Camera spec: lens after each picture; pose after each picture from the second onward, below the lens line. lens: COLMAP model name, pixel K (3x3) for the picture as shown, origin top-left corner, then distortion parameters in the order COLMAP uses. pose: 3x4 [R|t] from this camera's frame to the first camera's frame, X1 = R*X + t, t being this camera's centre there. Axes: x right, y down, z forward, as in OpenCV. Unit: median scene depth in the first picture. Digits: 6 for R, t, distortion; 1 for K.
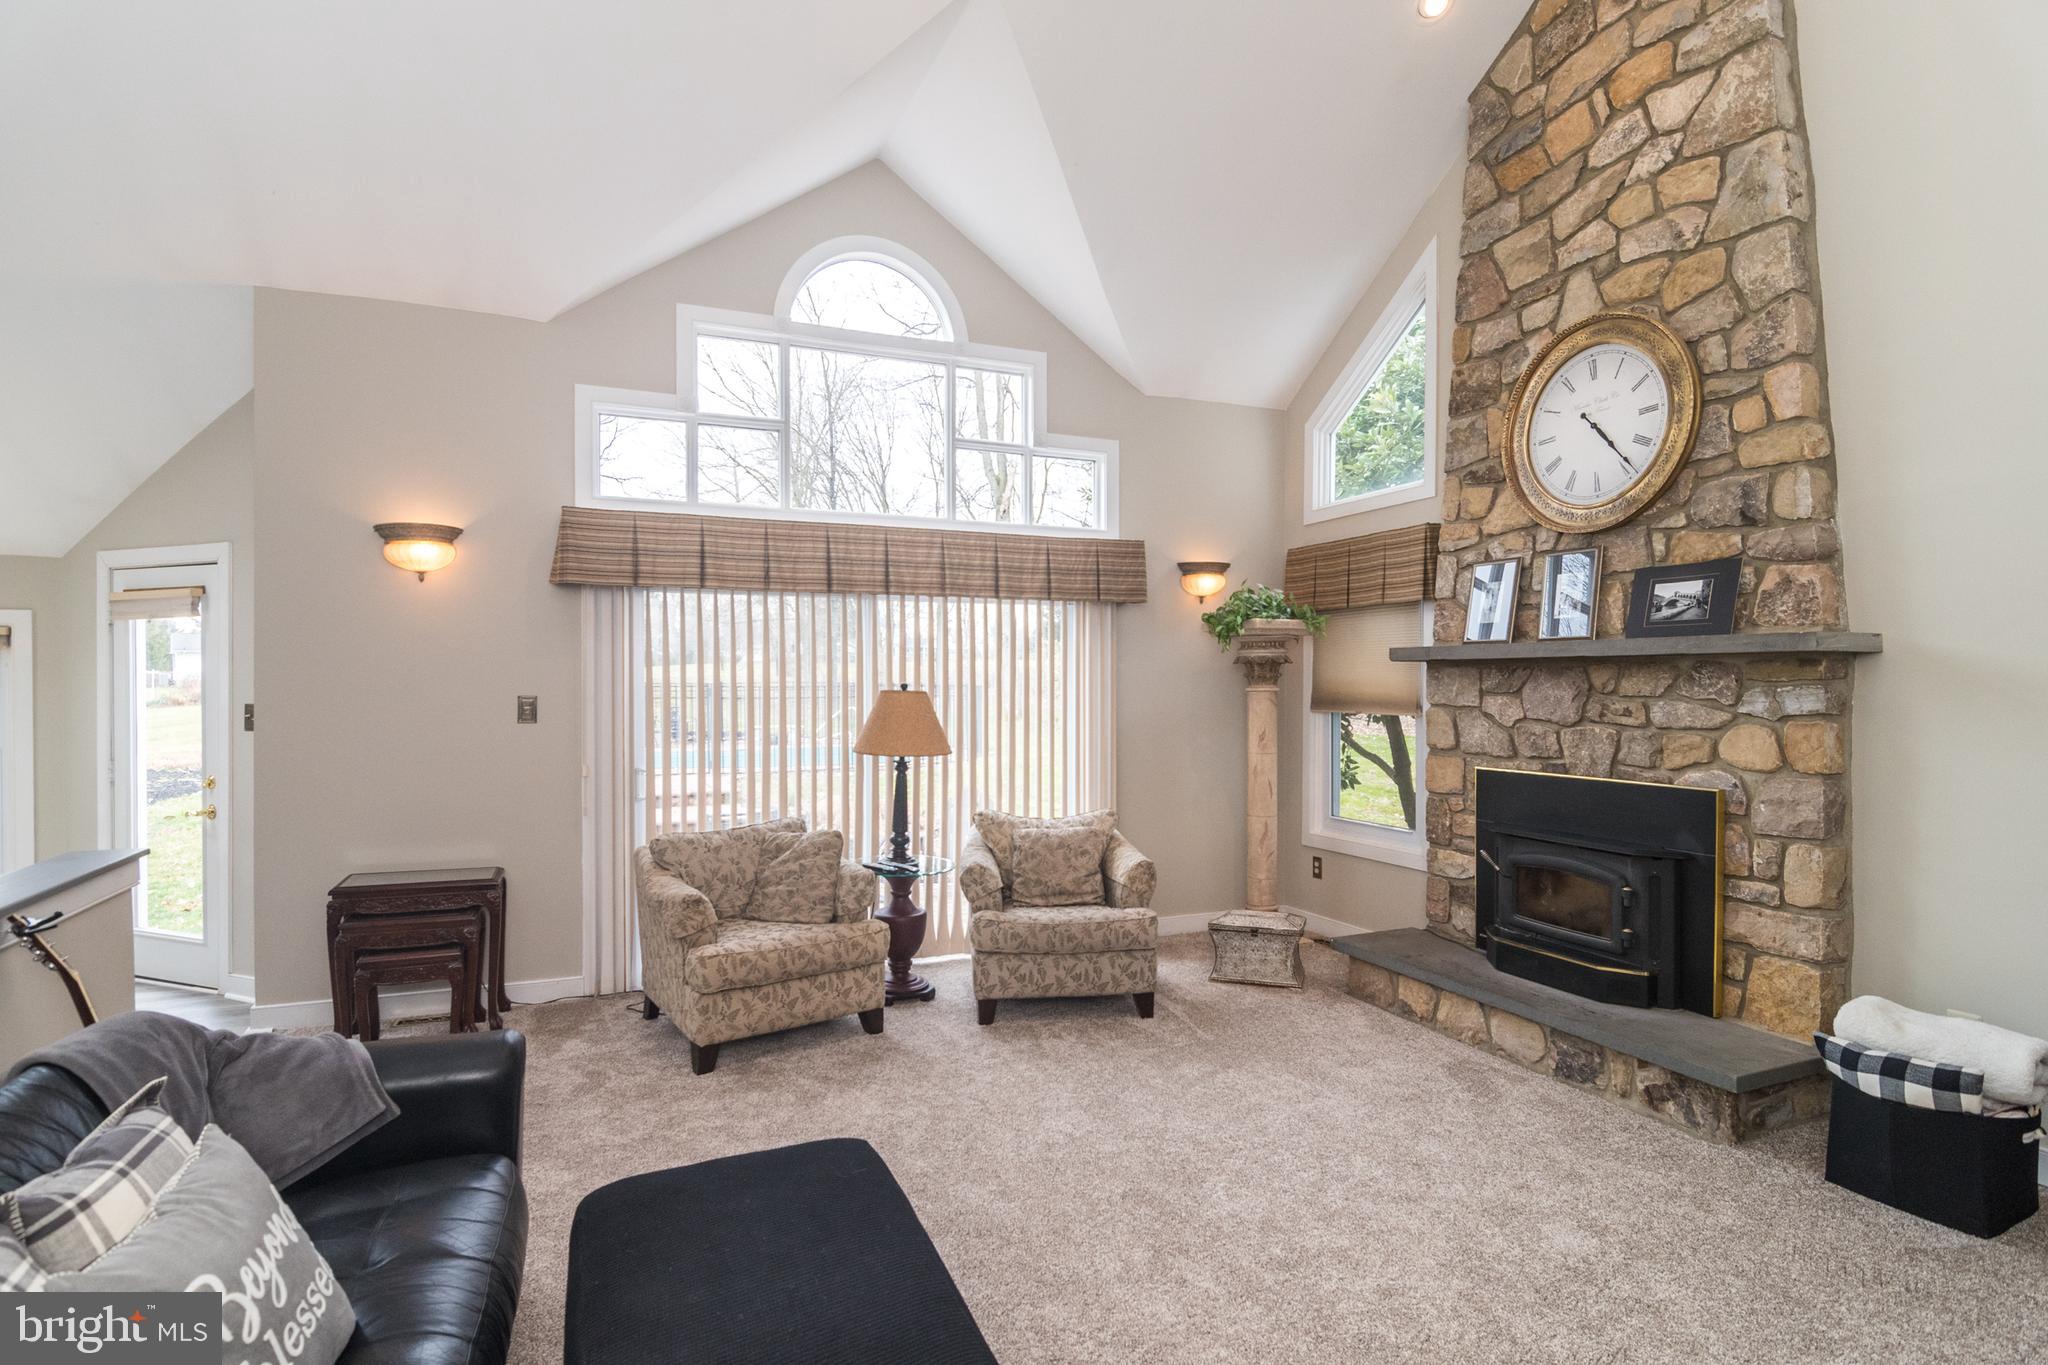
lens RADIAL K [[1053.4, 0, 1029.3], [0, 1053.4, 696.1], [0, 0, 1]] dist [-0.005090, 0.002106]
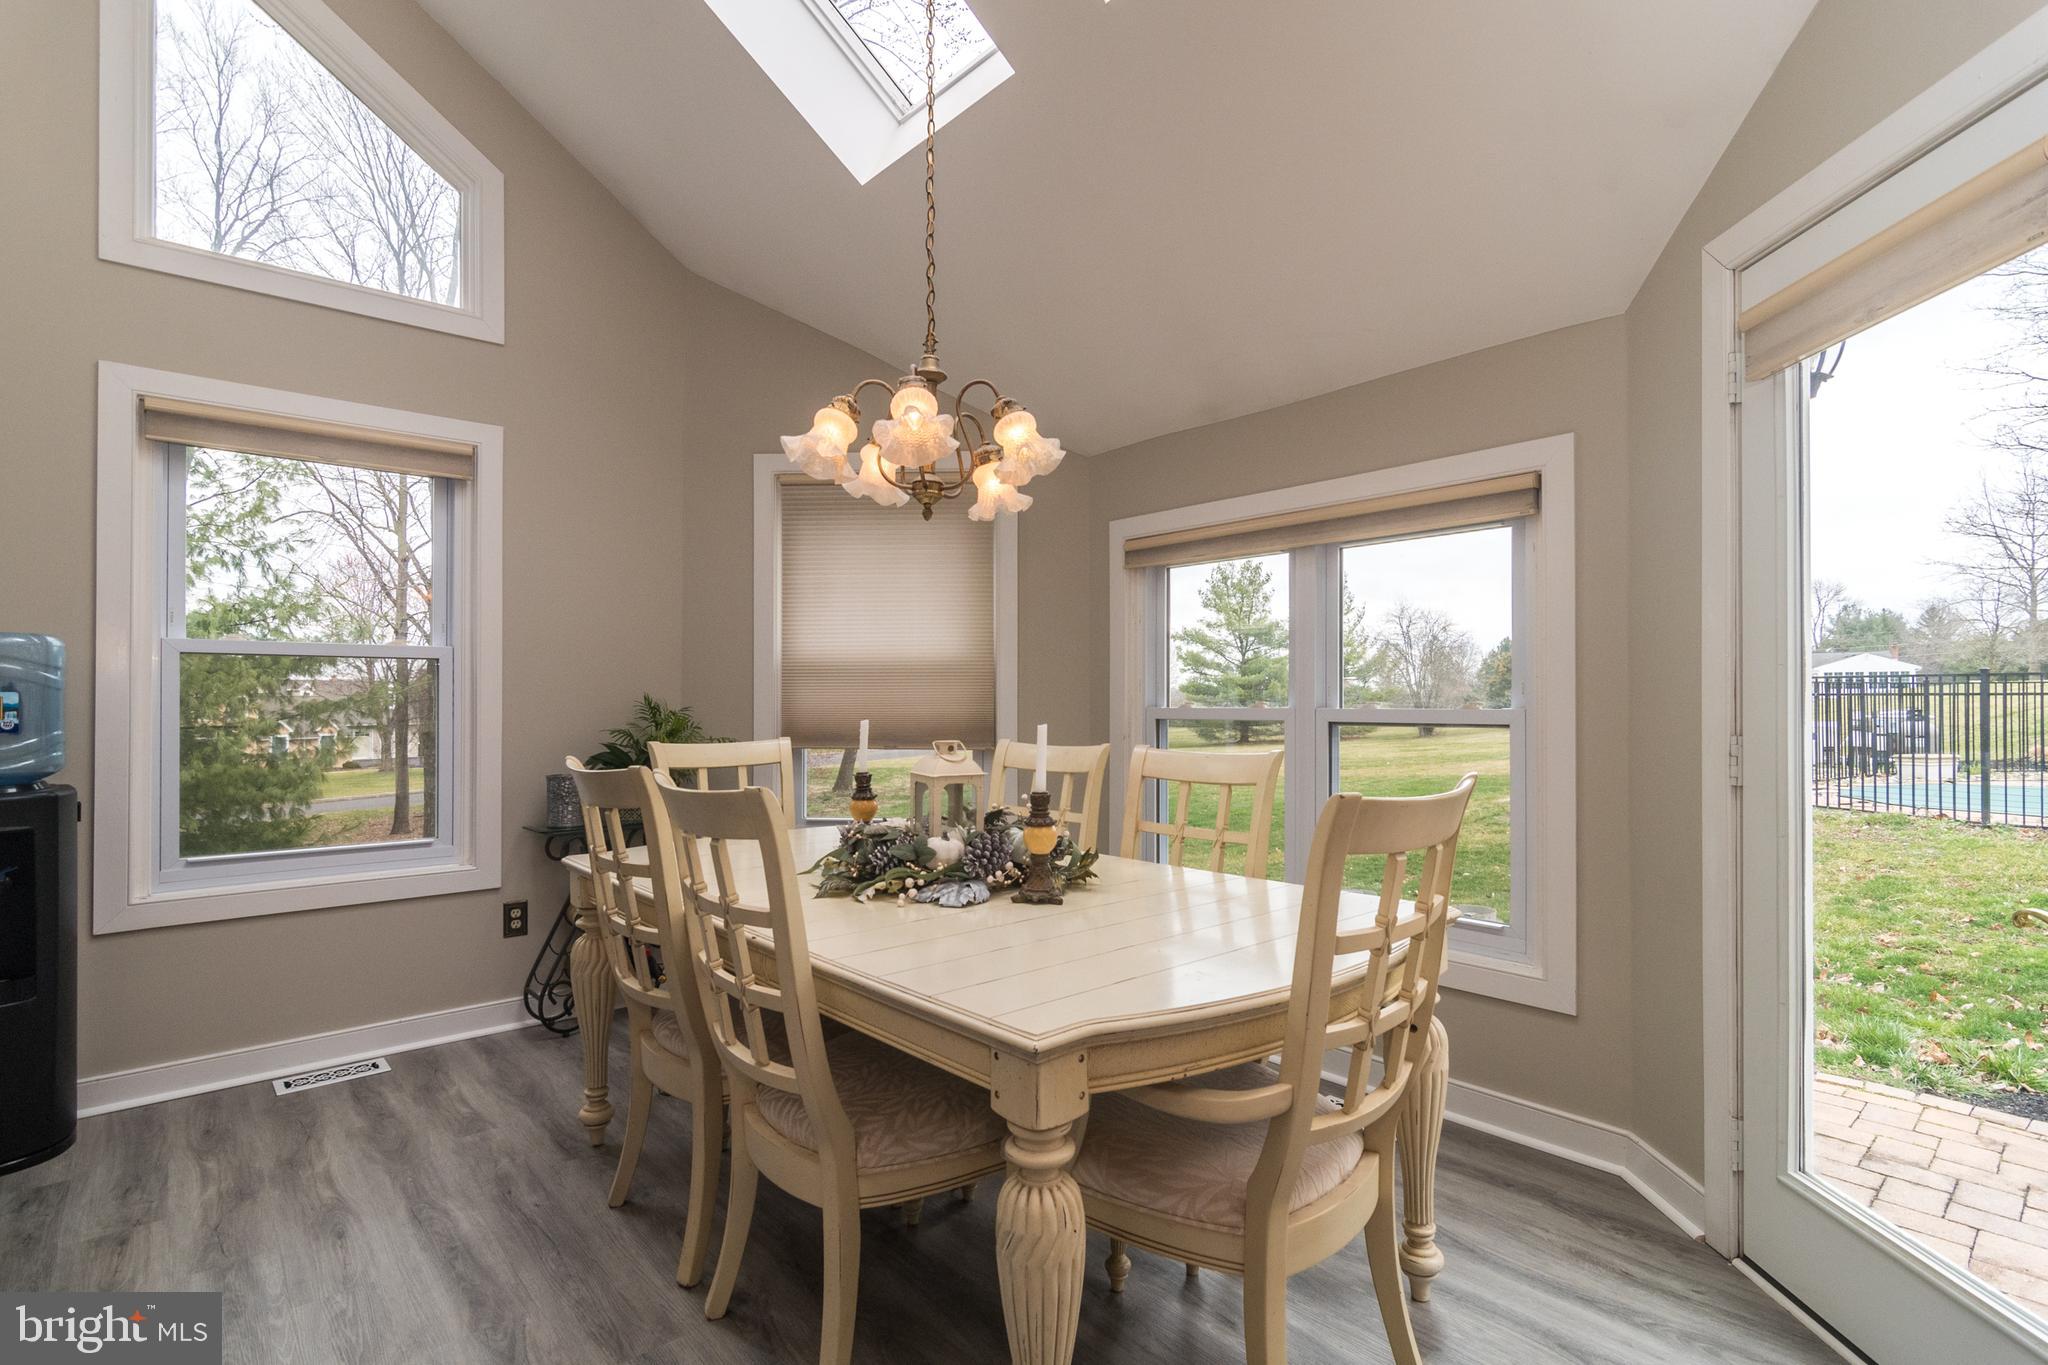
lens RADIAL K [[984.9, 0, 1024.4], [0, 984.9, 698.7], [0, 0, 1]] dist [-0.000292, -0.000283]
pose [[0.319381, -0.002449, -0.947623, -0.670638], [-0.013607, 0.999882, -0.007170, 0.060603], [0.947529, 0.015184, 0.319310, 0.686802]]
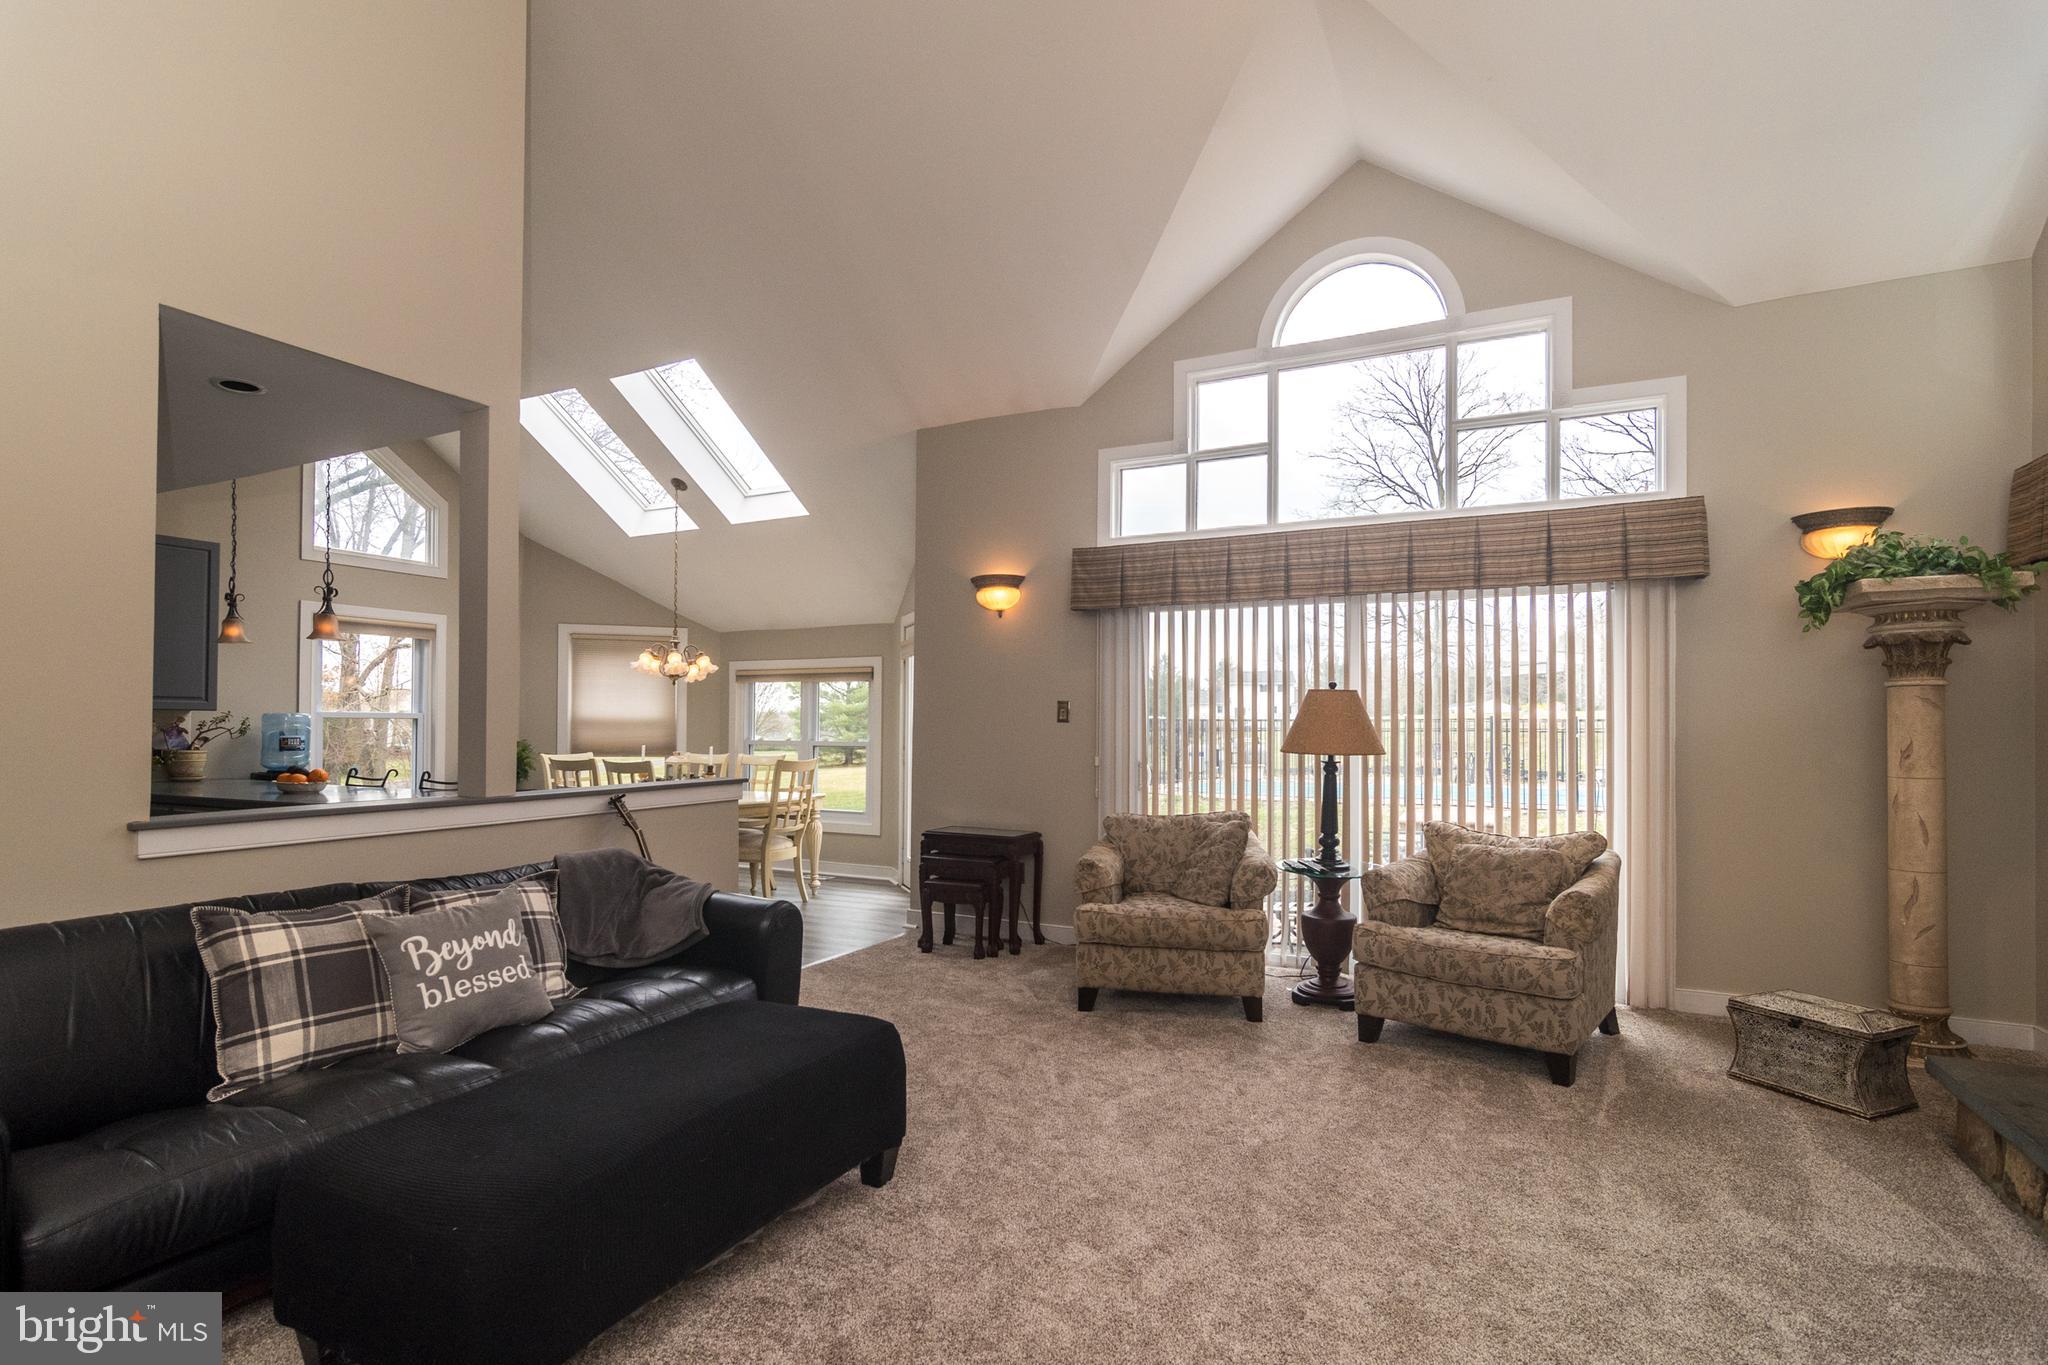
lens RADIAL K [[995.0, 0, 1018.8], [0, 995.0, 716.9], [0, 0, 1]] dist [-0.000586, -0.000230]
pose [[0.646978, -0.005180, -0.762491, 0.427992], [-0.013456, 0.999744, -0.018209, 0.043937], [0.762390, 0.022041, 0.646742, 0.188177]]
